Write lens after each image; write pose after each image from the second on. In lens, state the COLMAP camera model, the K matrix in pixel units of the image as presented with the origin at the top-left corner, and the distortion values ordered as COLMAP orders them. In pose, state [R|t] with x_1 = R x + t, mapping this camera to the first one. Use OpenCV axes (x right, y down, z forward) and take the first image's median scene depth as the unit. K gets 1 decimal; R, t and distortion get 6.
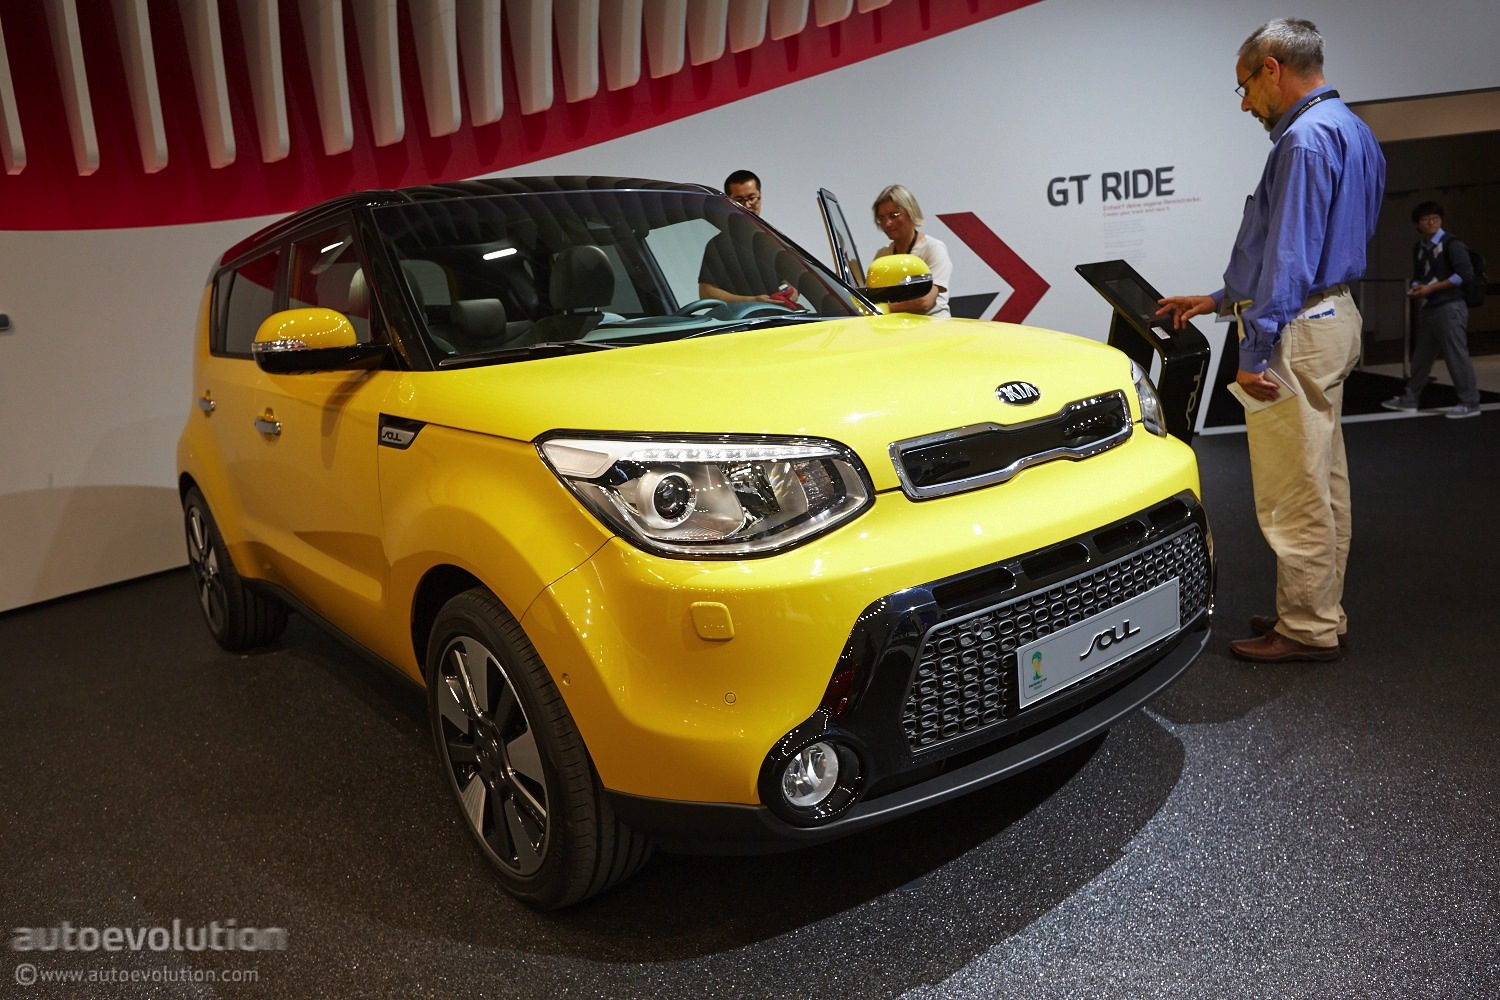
lens RADIAL K [[1021.0, 0, 739.9], [0, 1021.0, 500.1], [0, 0, 1]] dist [-0.012708, -0.015516]
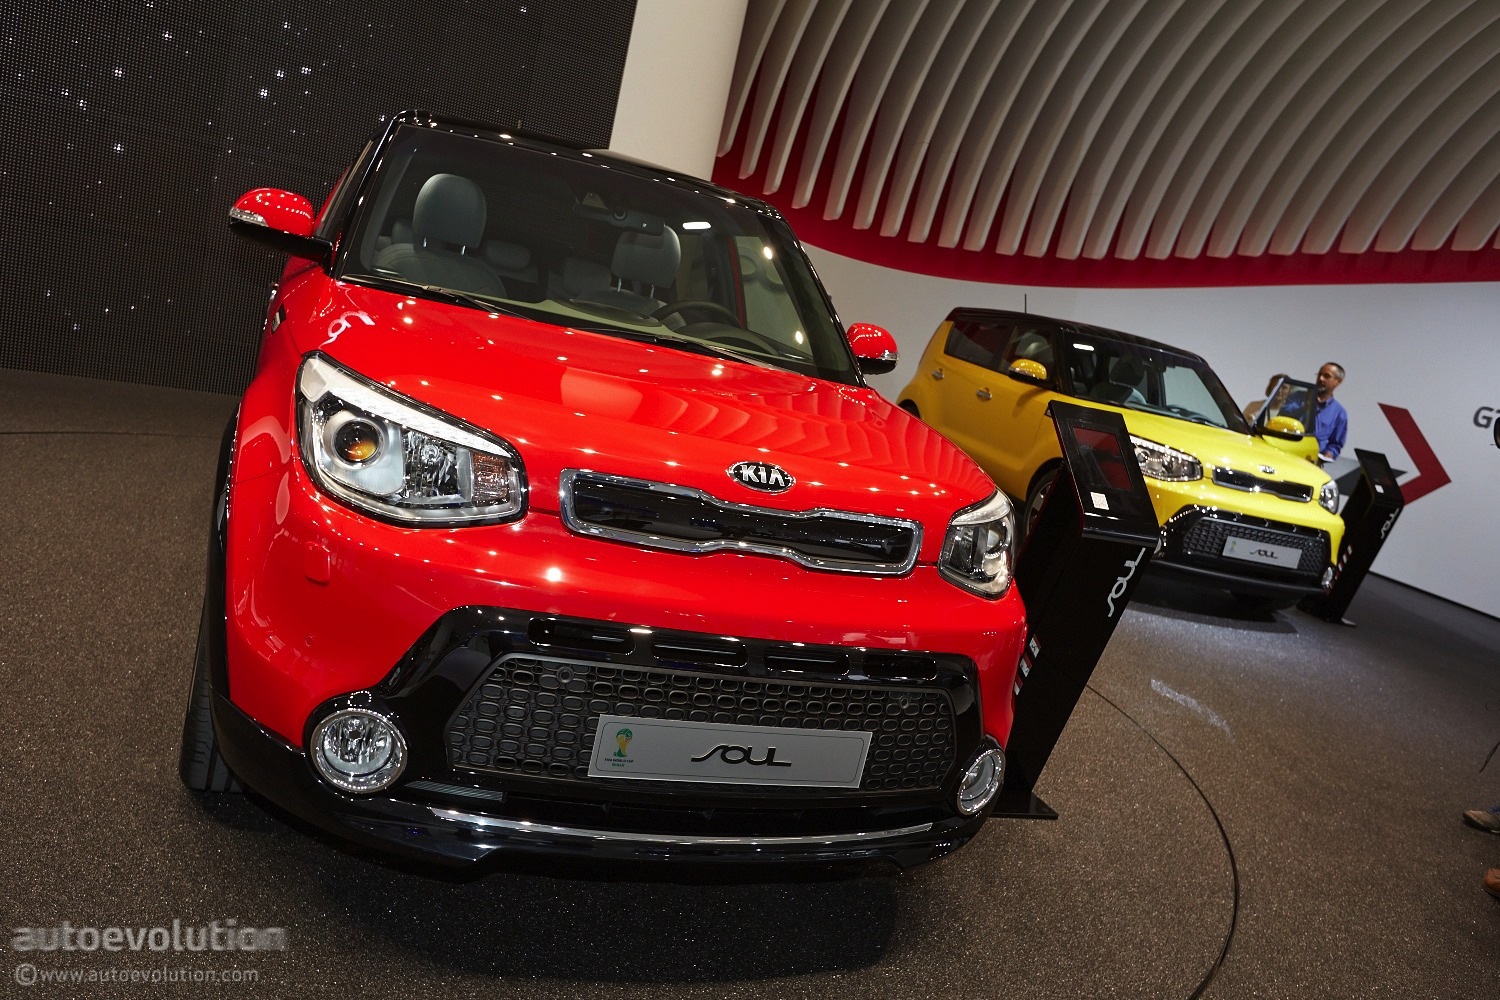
lens RADIAL K [[1104.9, 0, 742.5], [0, 1104.9, 513.0], [0, 0, 1]] dist [-0.018585, -0.015703]
pose [[0.860438, 0.364125, -0.356453, 0.136918], [-0.375556, 0.925964, 0.039342, 0.443096], [0.344389, 0.100017, 0.933484, -2.413107]]
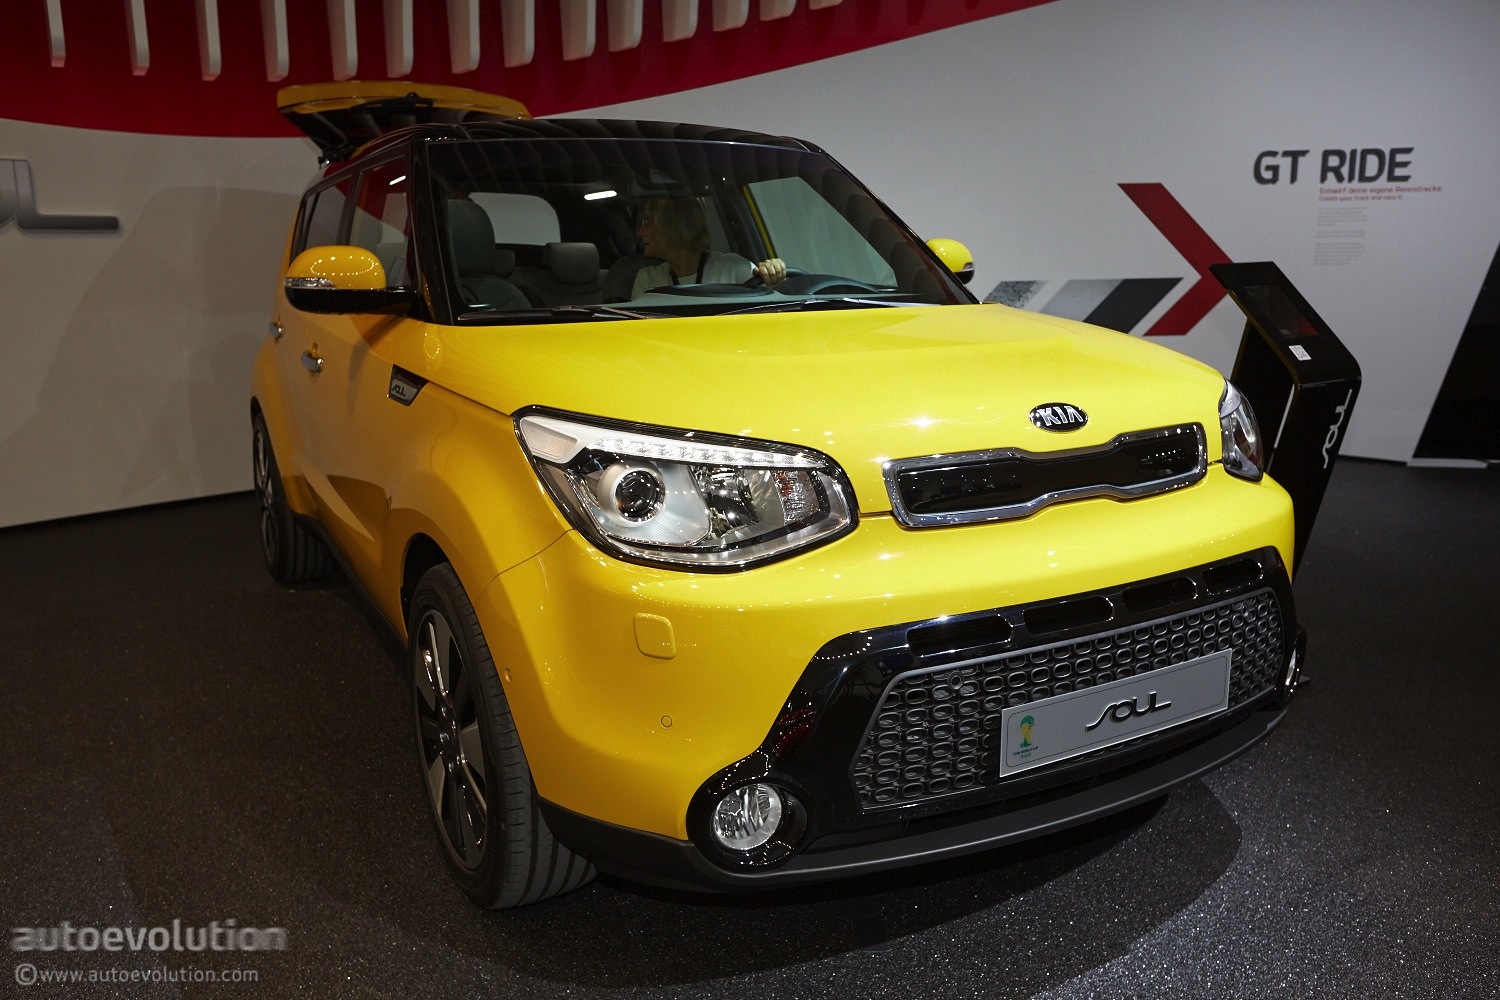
lens RADIAL K [[1104.9, 0, 746.5], [0, 1104.9, 505.7], [0, 0, 1]] dist [-0.018585, -0.015703]
pose [[0.984107, 0.114112, -0.136058, 0.139335], [-0.109039, 0.993054, 0.044200, -0.039860], [0.140157, -0.028662, 0.989714, 0.028561]]
